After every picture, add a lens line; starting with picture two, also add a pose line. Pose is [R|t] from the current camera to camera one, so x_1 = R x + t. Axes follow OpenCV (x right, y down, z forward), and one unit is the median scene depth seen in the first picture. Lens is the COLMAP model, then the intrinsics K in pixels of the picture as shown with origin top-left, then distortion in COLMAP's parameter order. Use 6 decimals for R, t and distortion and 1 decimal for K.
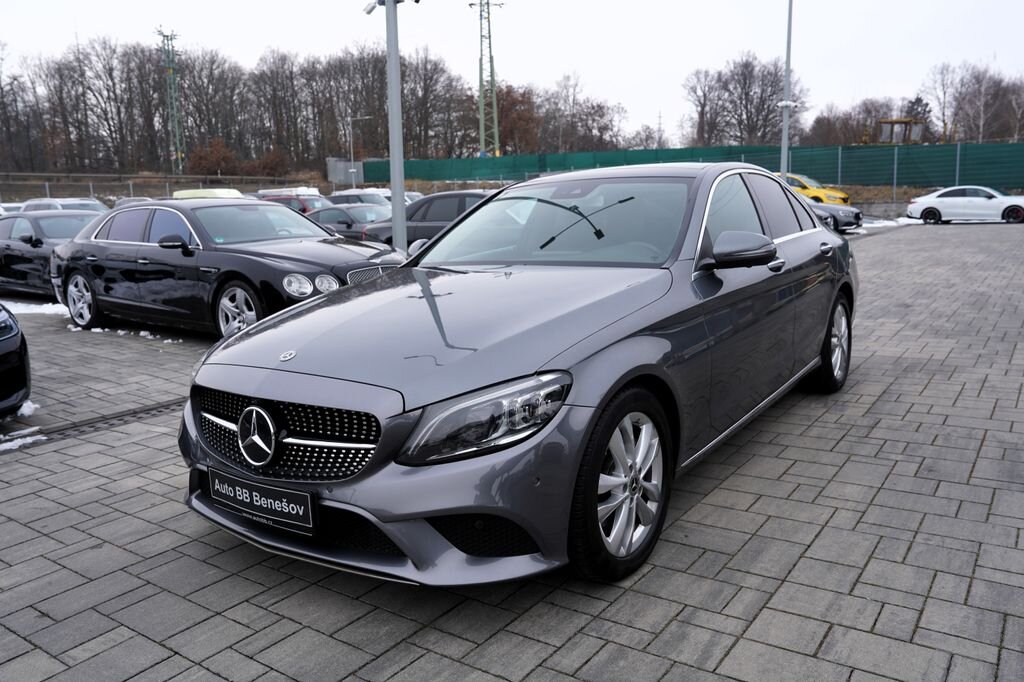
lens RADIAL K [[778.1, 0, 493.9], [0, 778.1, 340.3], [0, 0, 1]] dist [-0.056069, 0.041019]
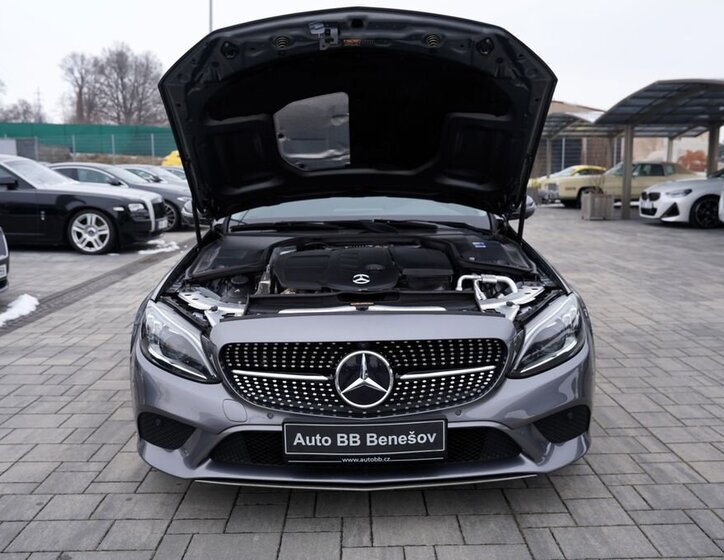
lens RADIAL K [[691.1, 0, 355.9], [0, 691.1, 285.7], [0, 0, 1]] dist [-0.025298, 0.000000]
pose [[0.800804, -0.058983, 0.596015, -0.614609], [0.070912, 0.997477, 0.003436, -0.002634], [-0.594714, 0.039513, 0.802966, 0.190130]]
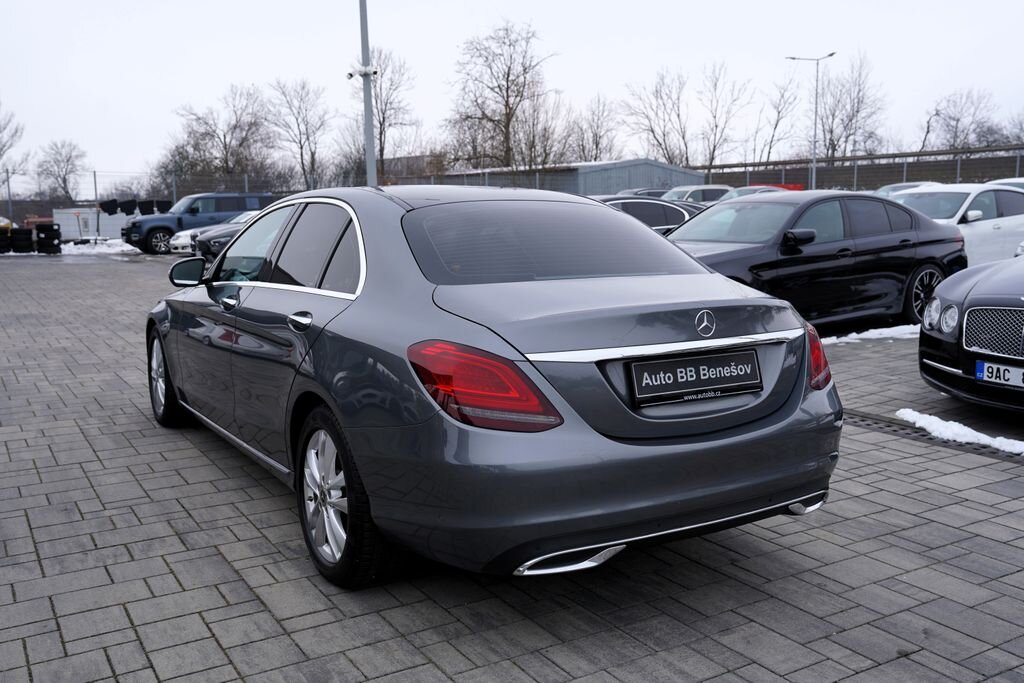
lens RADIAL K [[905.4, 0, 517.0], [0, 905.4, 337.0], [0, 0, 1]] dist [-0.001808, 0.020778]
pose [[-0.361364, 0.164079, -0.917875, 1.428485], [-0.144761, 0.962587, 0.229064, -0.406437], [0.921119, 0.215648, -0.324092, 1.909188]]
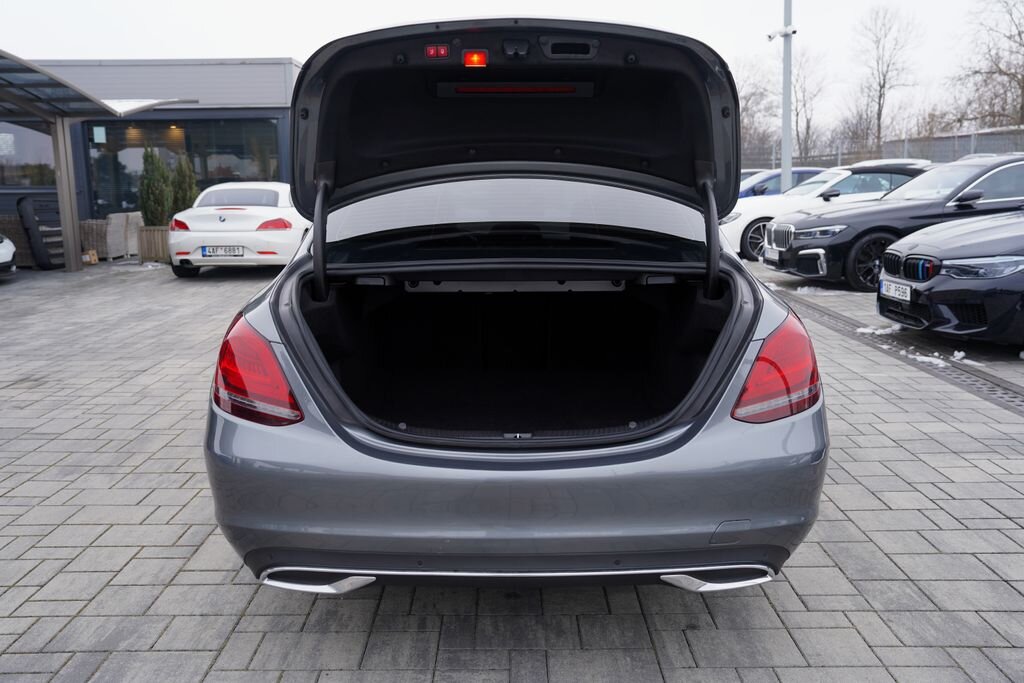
lens RADIAL K [[863.0, 0, 519.6], [0, 863.0, 335.7], [0, 0, 1]] dist [-0.040436, 0.079502]
pose [[-0.792836, 0.150163, -0.590646, 0.963057], [-0.066710, 0.941962, 0.329026, -0.437574], [0.605773, 0.300265, -0.736804, 2.240150]]
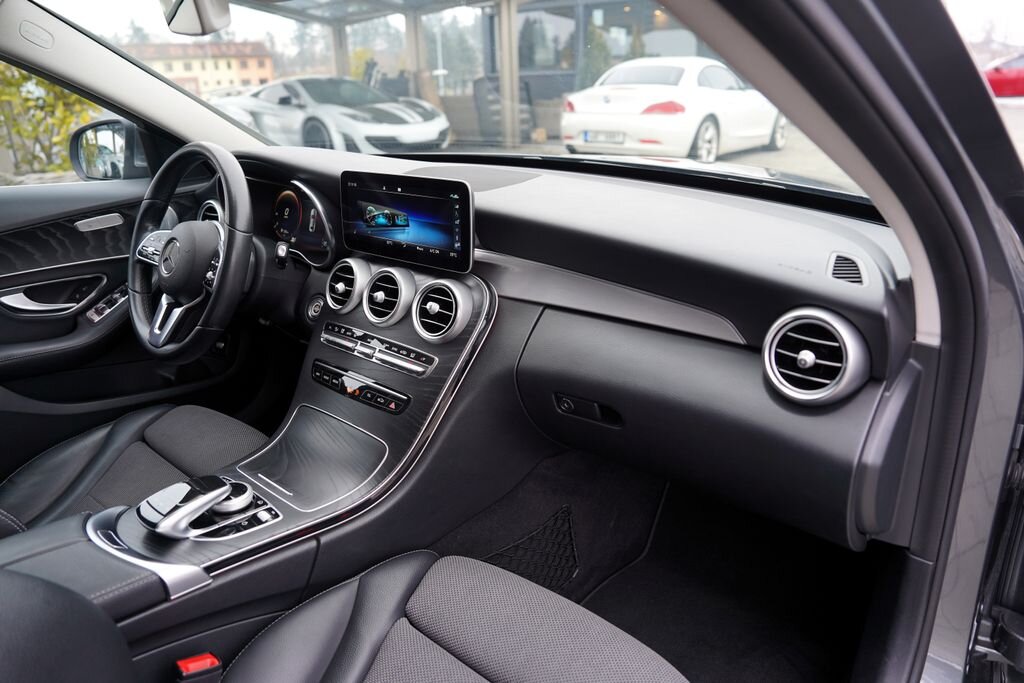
lens RADIAL K [[702.5, 0, 516.2], [0, 702.5, 343.2], [0, 0, 1]] dist [-0.075881, 0.045920]
pose [[-0.996706, 0.049716, 0.064073, 0.044413], [0.075610, 0.855372, 0.512467, -0.228984], [-0.029328, 0.515624, -0.856313, 1.457695]]
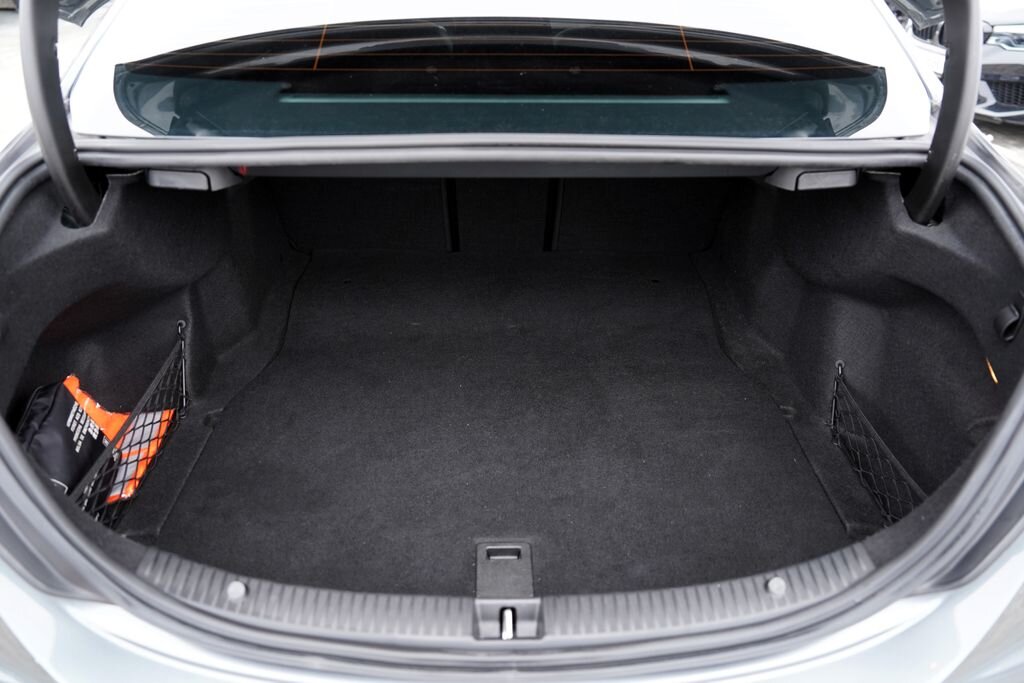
lens RADIAL K [[702.5, 0, 513.1], [0, 702.5, 342.3], [0, 0, 1]] dist [-0.075881, 0.045920]
pose [[-0.792576, 0.355229, -0.495617, 0.690246], [-0.073395, 0.751305, 0.655862, -0.370268], [0.605340, 0.556196, -0.569394, 1.889471]]
